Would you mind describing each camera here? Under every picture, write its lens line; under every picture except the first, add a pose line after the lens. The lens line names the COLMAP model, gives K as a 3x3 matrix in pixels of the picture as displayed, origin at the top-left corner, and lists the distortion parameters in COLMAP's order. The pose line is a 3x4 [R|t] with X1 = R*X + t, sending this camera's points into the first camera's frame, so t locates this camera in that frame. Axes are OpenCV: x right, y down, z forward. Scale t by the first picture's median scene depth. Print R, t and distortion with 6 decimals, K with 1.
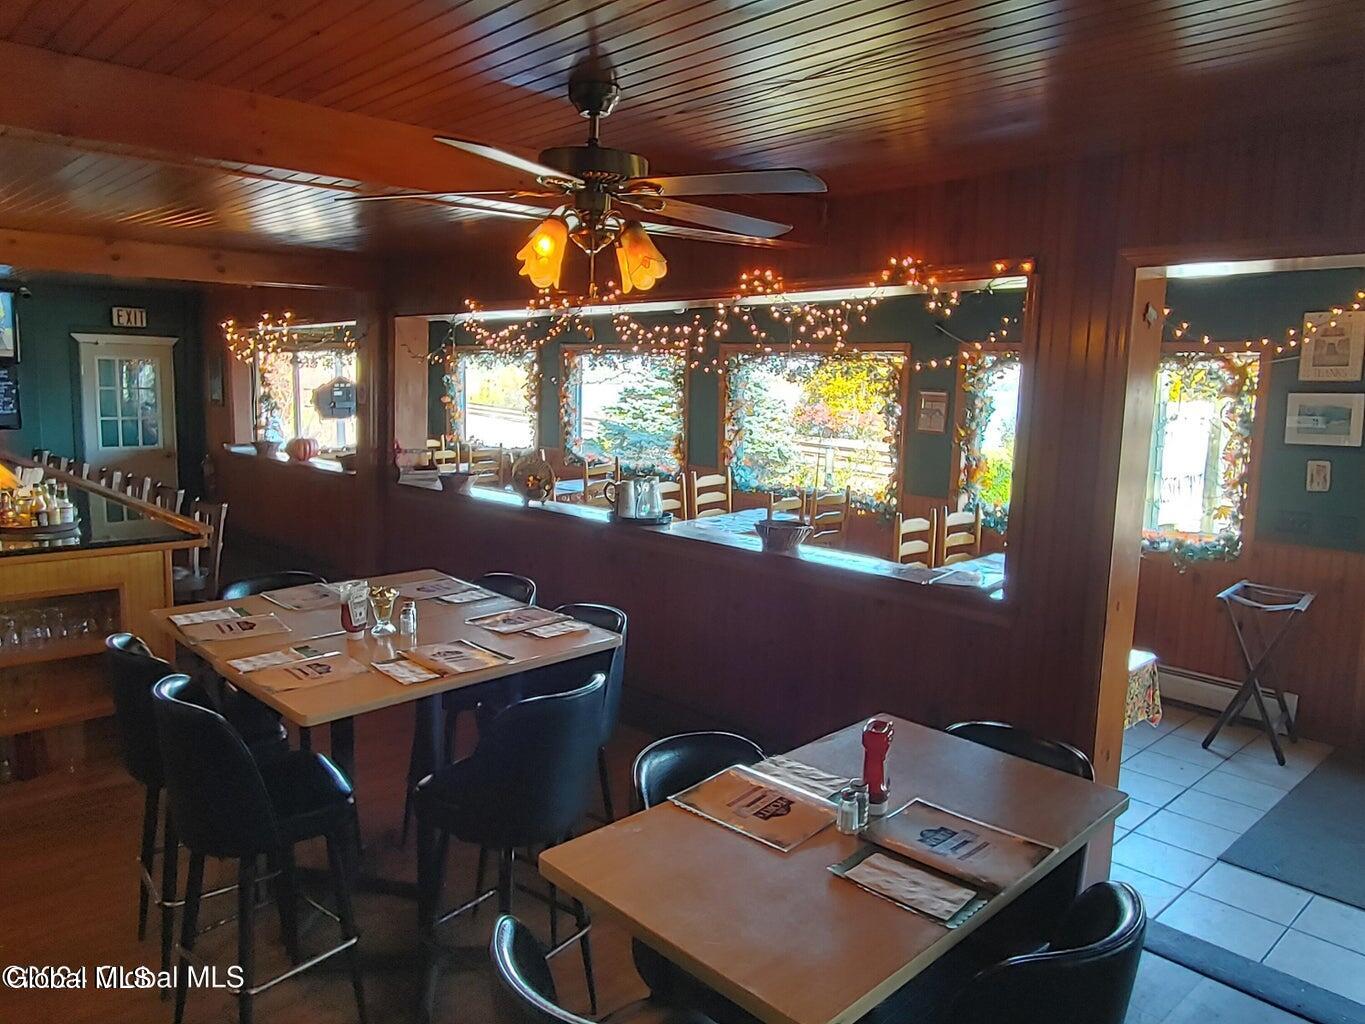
lens RADIAL K [[974.2, 0, 681.8], [0, 974.2, 509.2], [0, 0, 1]] dist [0.000796, 0.000427]
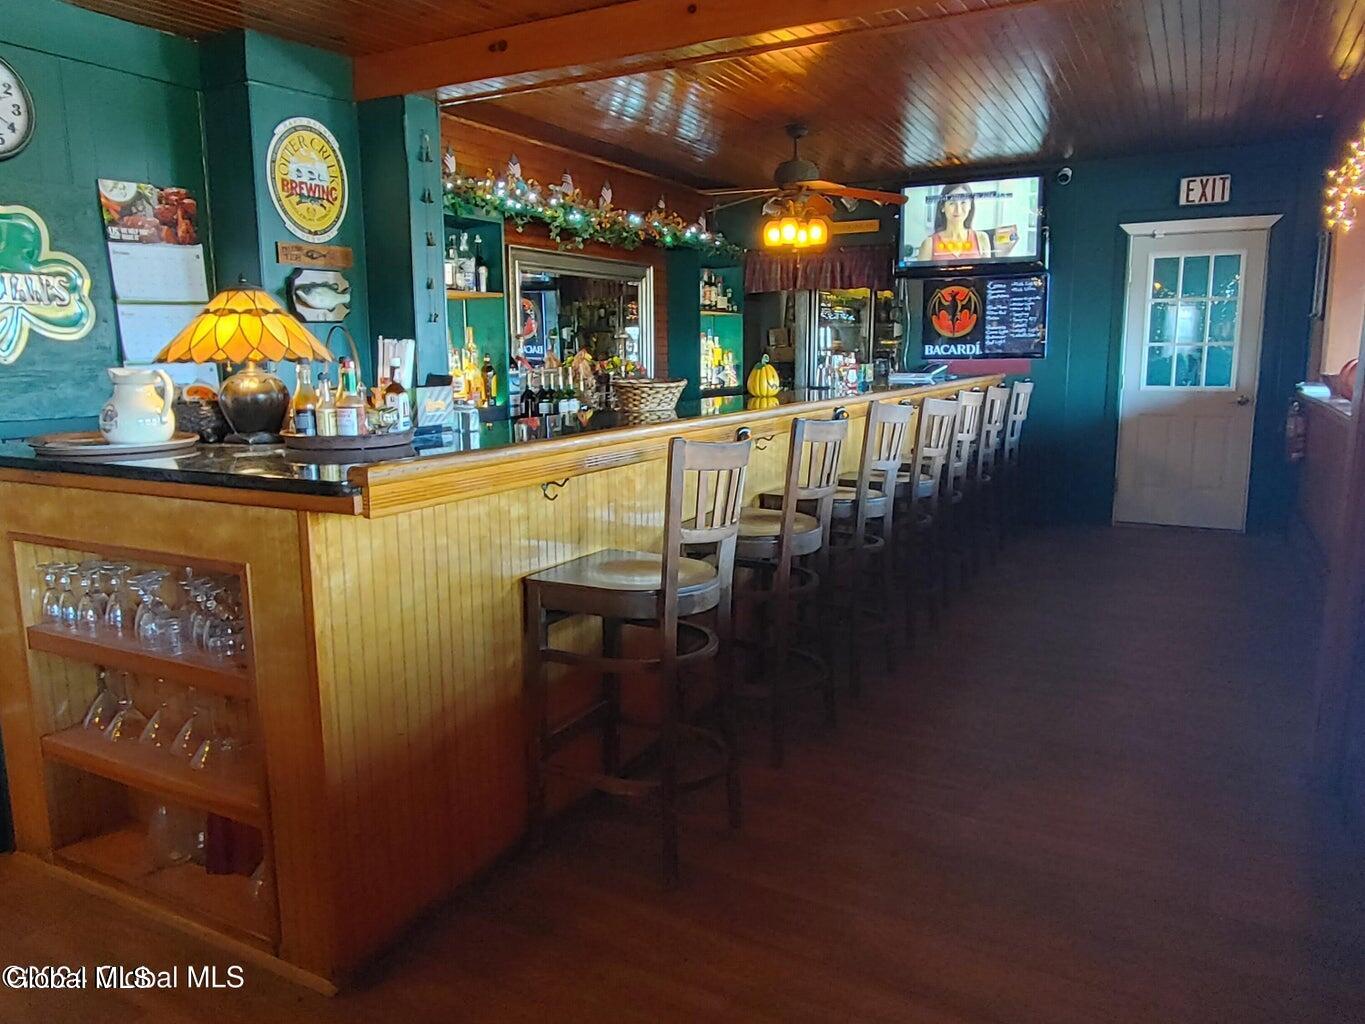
lens RADIAL K [[974.2, 0, 681.7], [0, 974.2, 510.1], [0, 0, 1]] dist [0.000796, 0.000427]
pose [[0.315945, 0.135818, -0.939006, -0.024551], [-0.111932, 0.988125, 0.105261, -0.010967], [0.942152, 0.071848, 0.327396, 0.462826]]
